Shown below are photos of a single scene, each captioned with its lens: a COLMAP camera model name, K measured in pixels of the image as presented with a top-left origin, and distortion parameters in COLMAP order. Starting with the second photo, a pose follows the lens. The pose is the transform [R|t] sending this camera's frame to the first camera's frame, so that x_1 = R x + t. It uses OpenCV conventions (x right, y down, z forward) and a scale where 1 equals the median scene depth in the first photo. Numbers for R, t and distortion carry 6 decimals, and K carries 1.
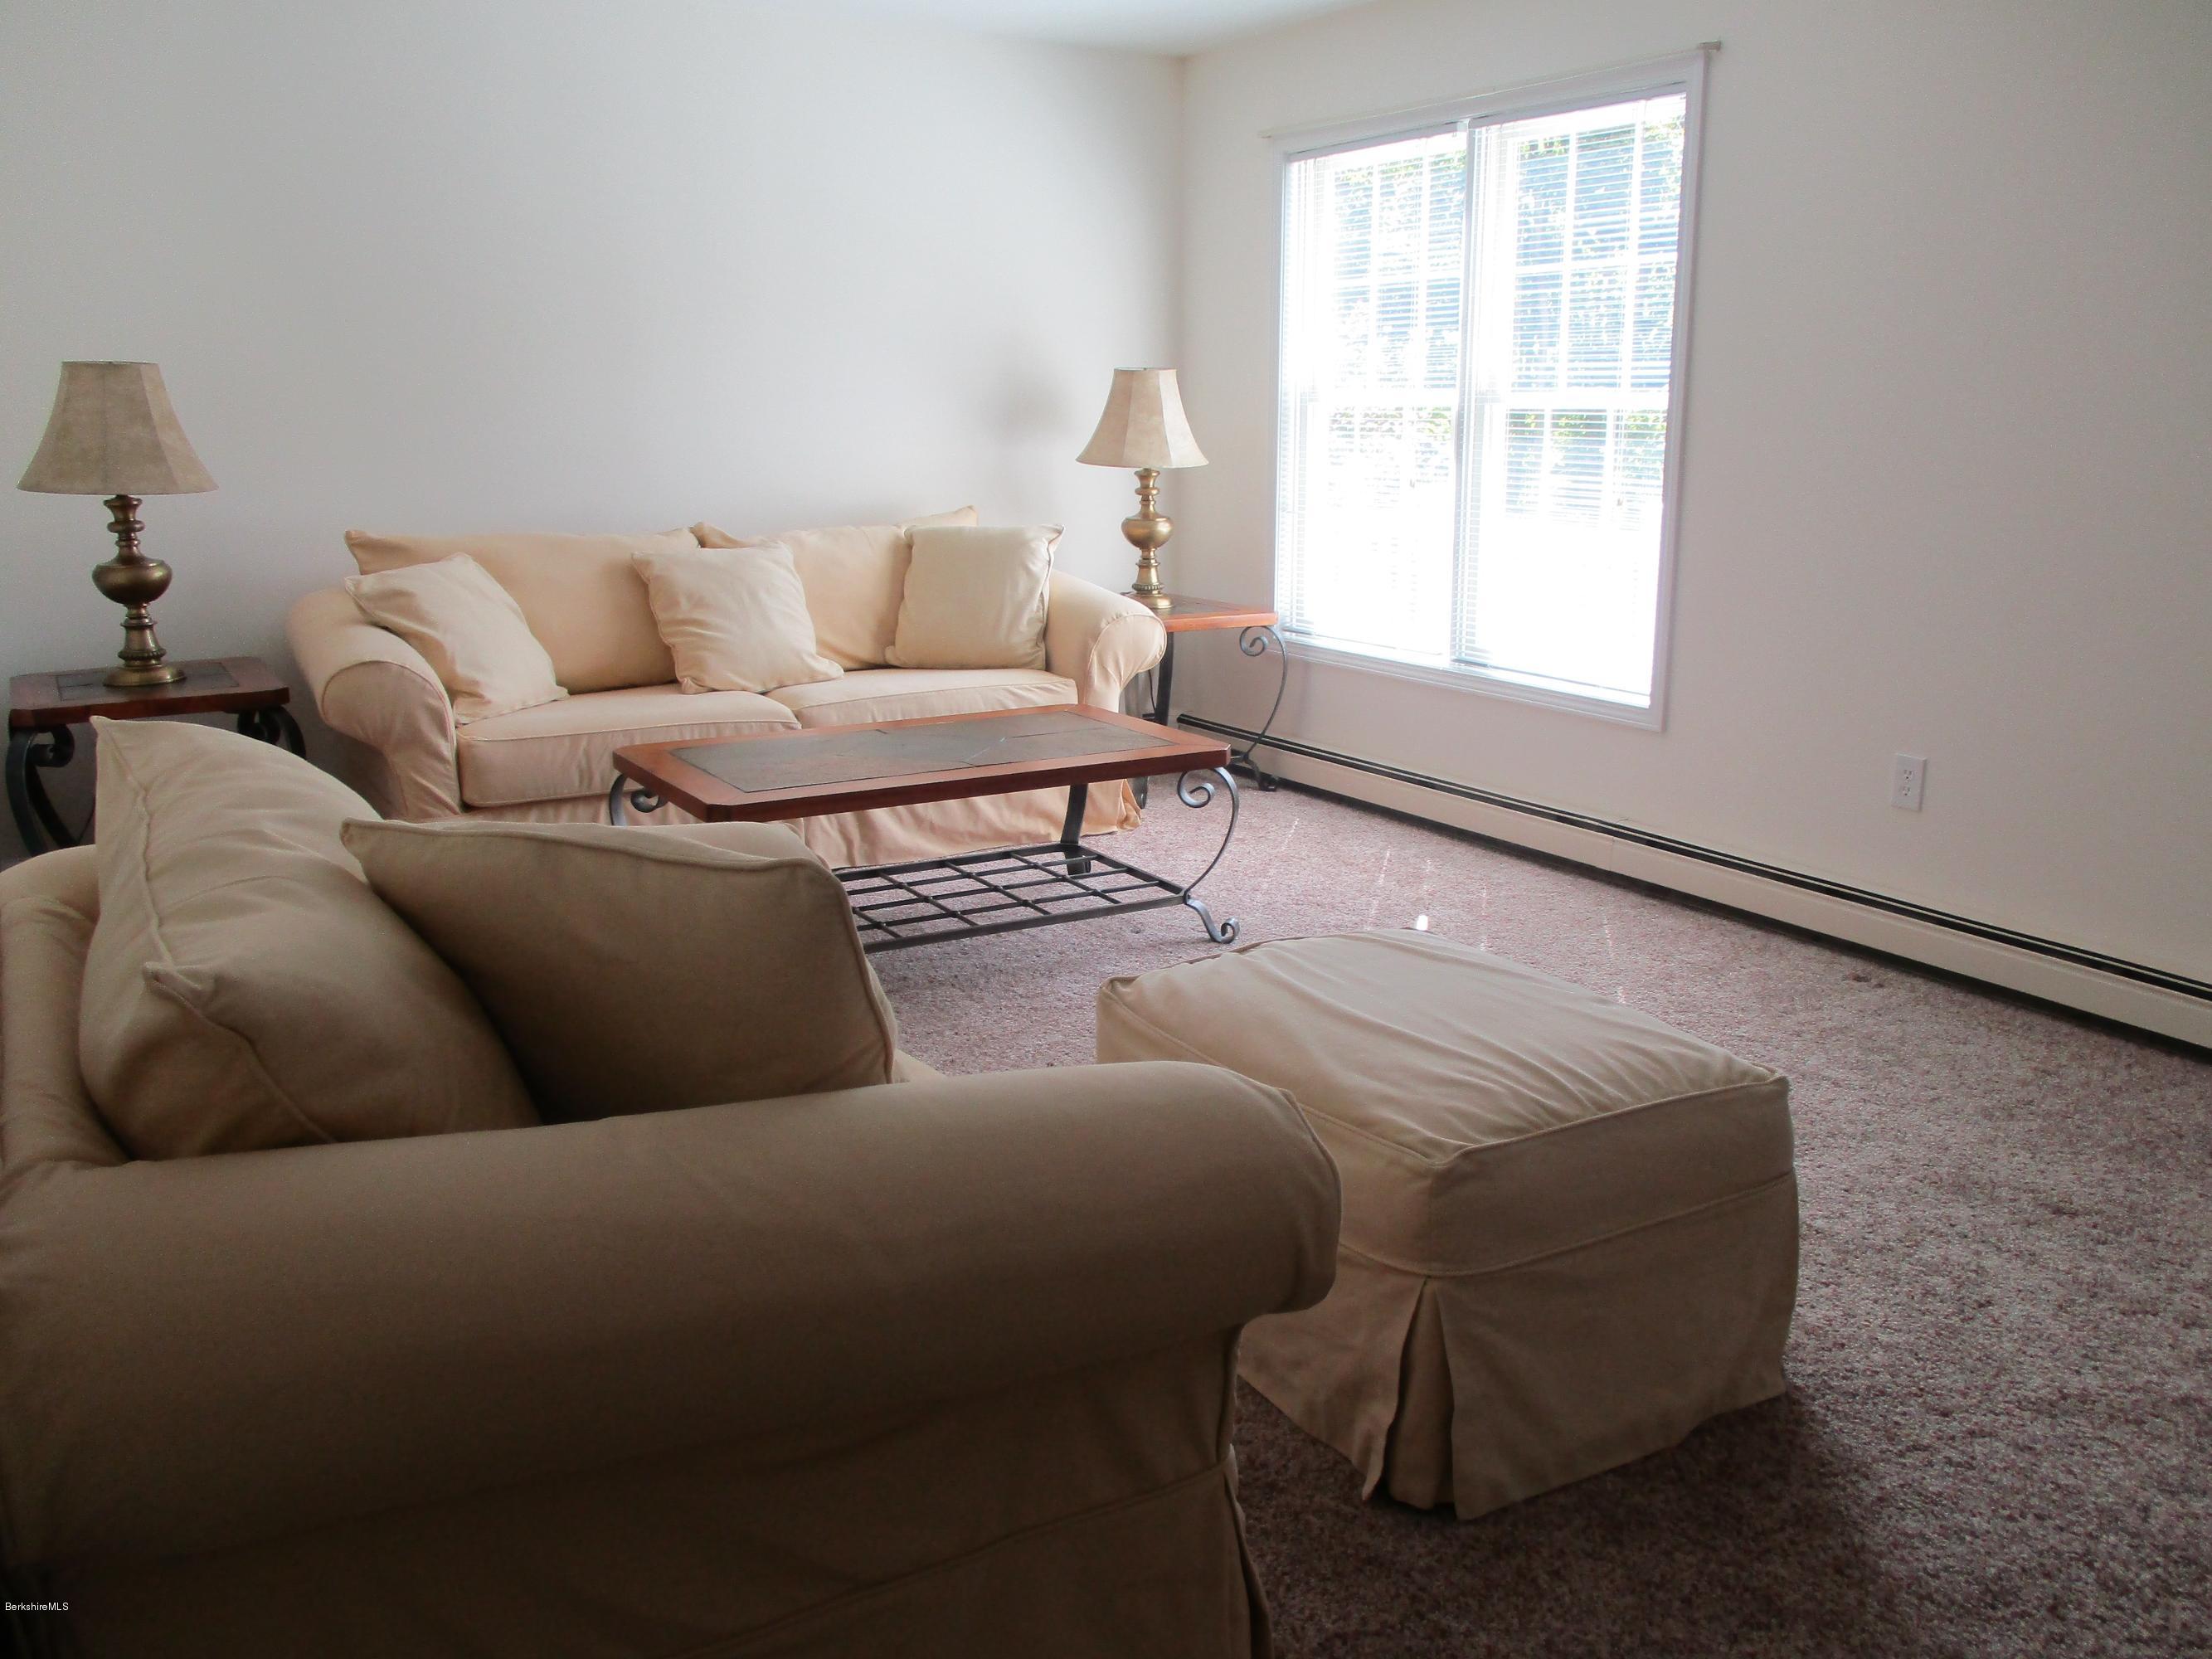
lens RADIAL K [[1877.3, 0, 1114.1], [0, 1877.3, 813.5], [0, 0, 1]] dist [-0.012186, 0.011616]
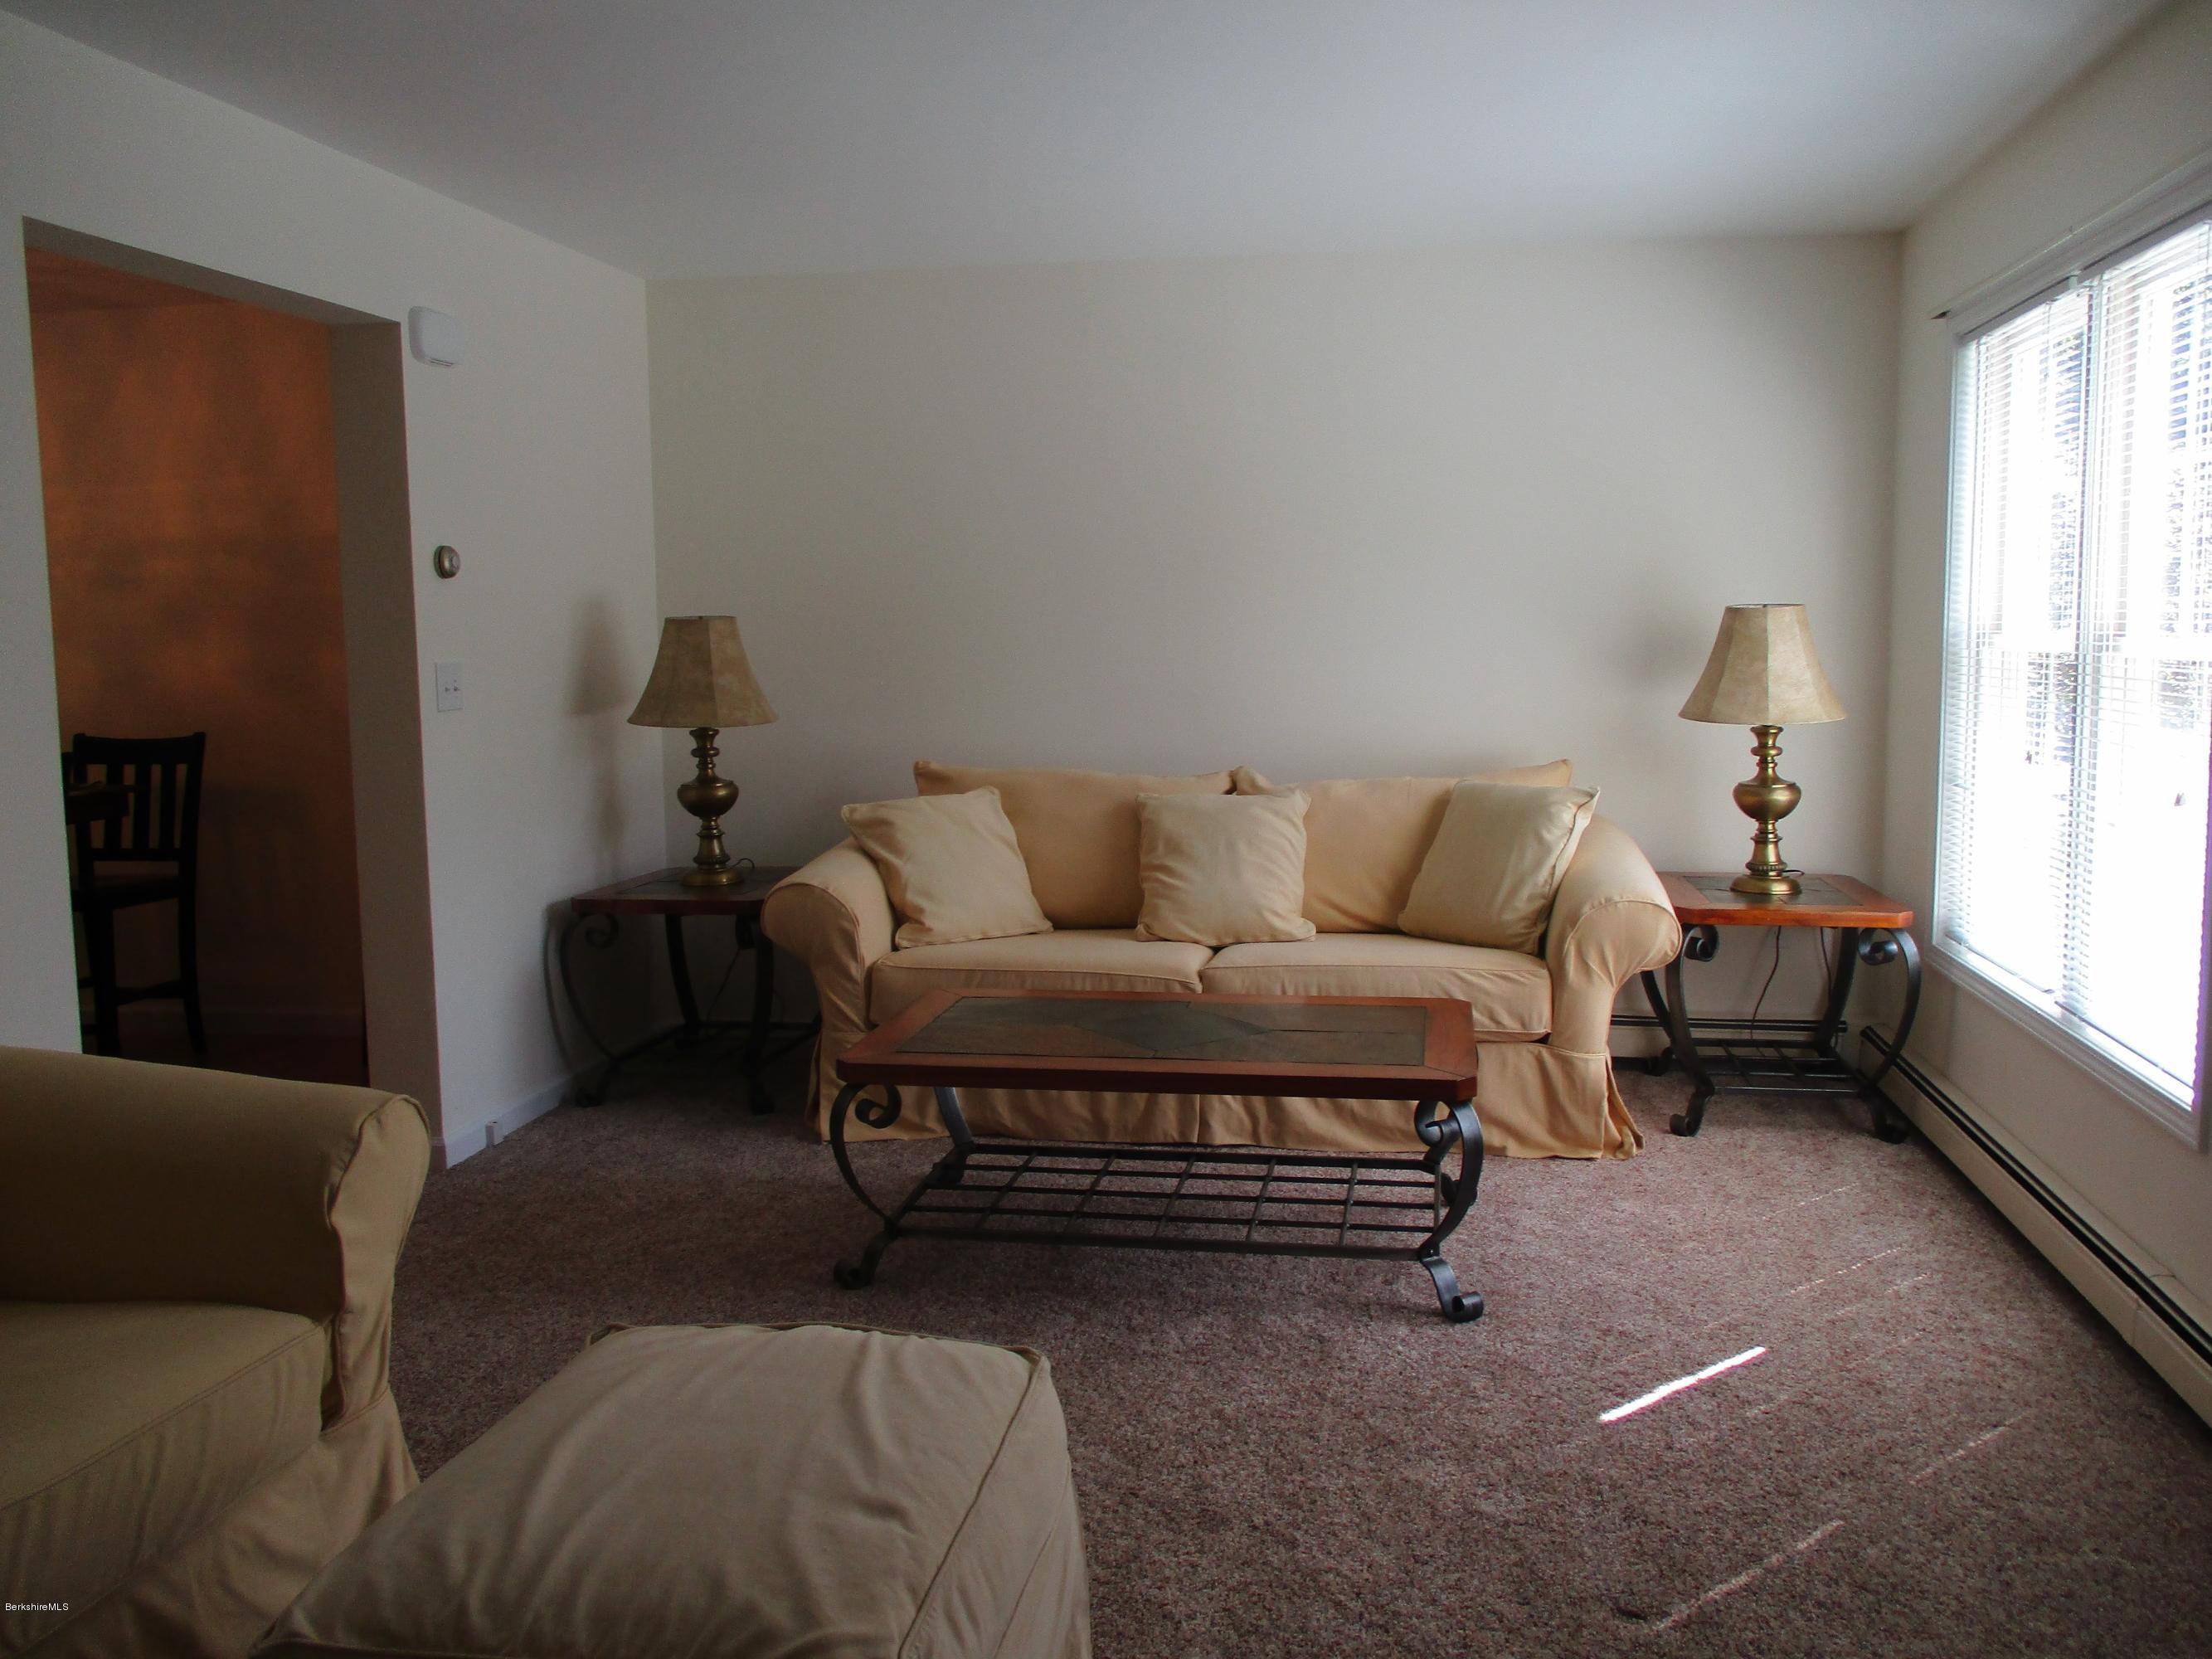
lens RADIAL K [[1877.3, 0, 1114.1], [0, 1877.3, 813.5], [0, 0, 1]] dist [-0.012186, 0.011616]
pose [[0.766447, 0.060960, -0.639409, 0.377875], [-0.130442, 0.989514, -0.062020, -0.065306], [0.628923, 0.130941, 0.766362, 0.223704]]
